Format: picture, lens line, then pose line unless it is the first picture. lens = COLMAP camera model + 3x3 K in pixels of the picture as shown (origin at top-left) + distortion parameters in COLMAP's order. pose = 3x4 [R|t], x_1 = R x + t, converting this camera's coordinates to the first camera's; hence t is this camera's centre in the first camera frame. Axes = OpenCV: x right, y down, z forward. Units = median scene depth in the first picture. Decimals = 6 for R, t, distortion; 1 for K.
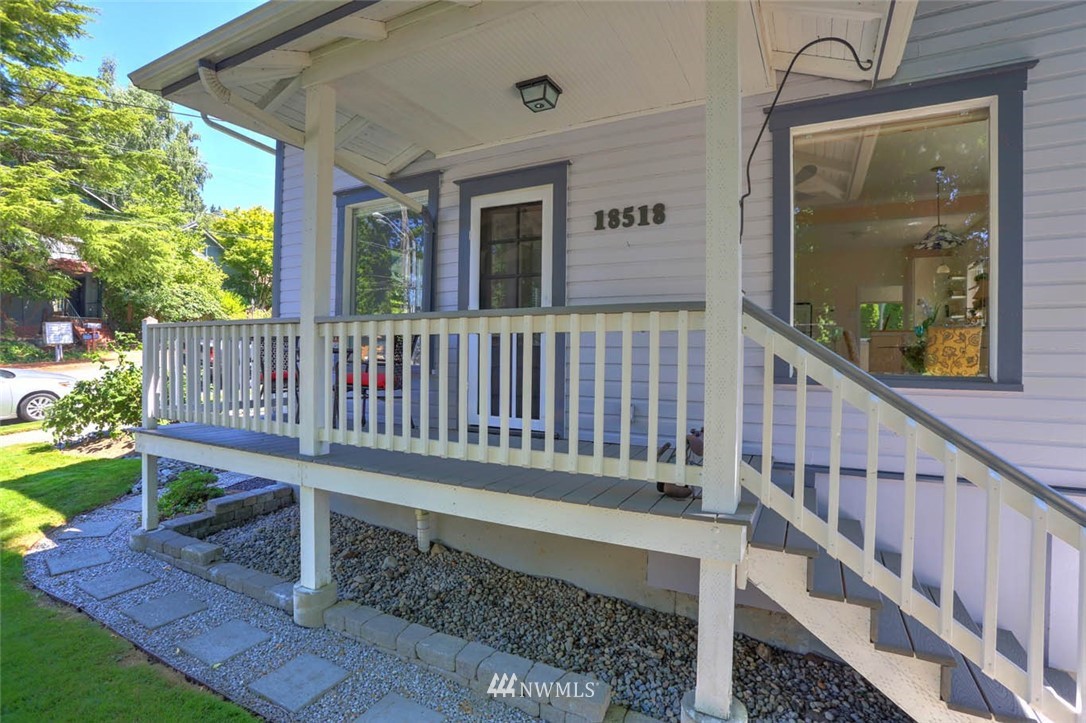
lens RADIAL K [[520.1, 0, 549.1], [0, 520.1, 364.3], [0, 0, 1]] dist [-0.056956, 0.019861]
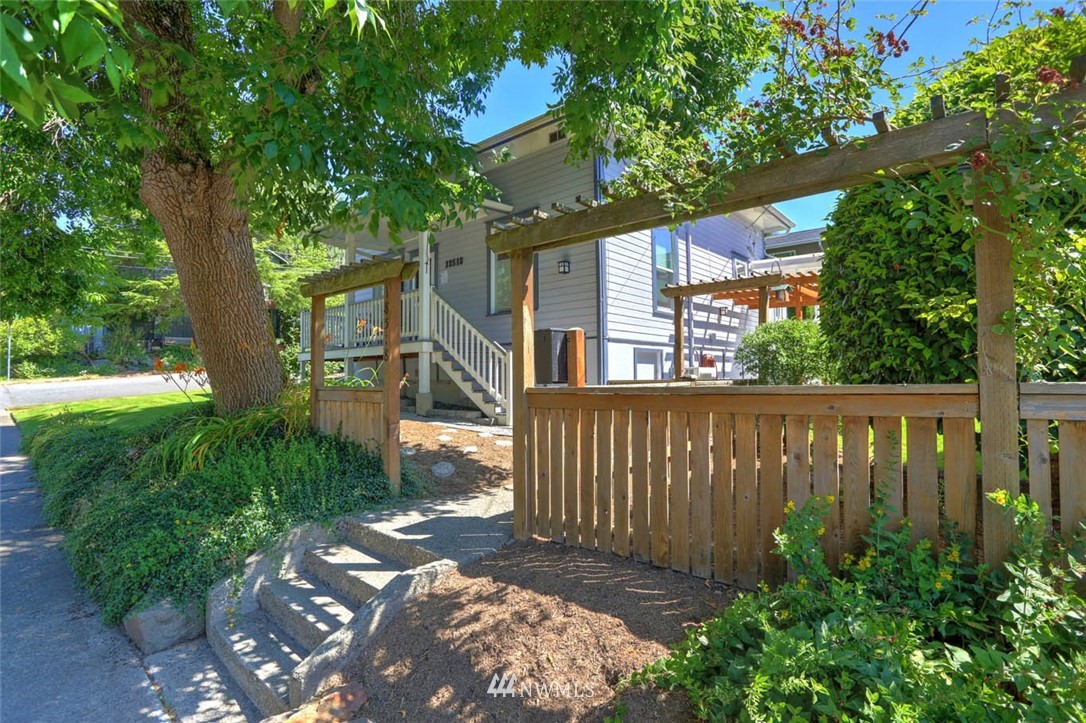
lens RADIAL K [[520.1, 0, 537.6], [0, 520.1, 364.2], [0, 0, 1]] dist [-0.056956, 0.019861]
pose [[0.967494, -0.027033, -0.251444, 1.015258], [0.017182, 0.999000, -0.041288, 0.299272], [0.252309, 0.035626, 0.966991, -1.220827]]
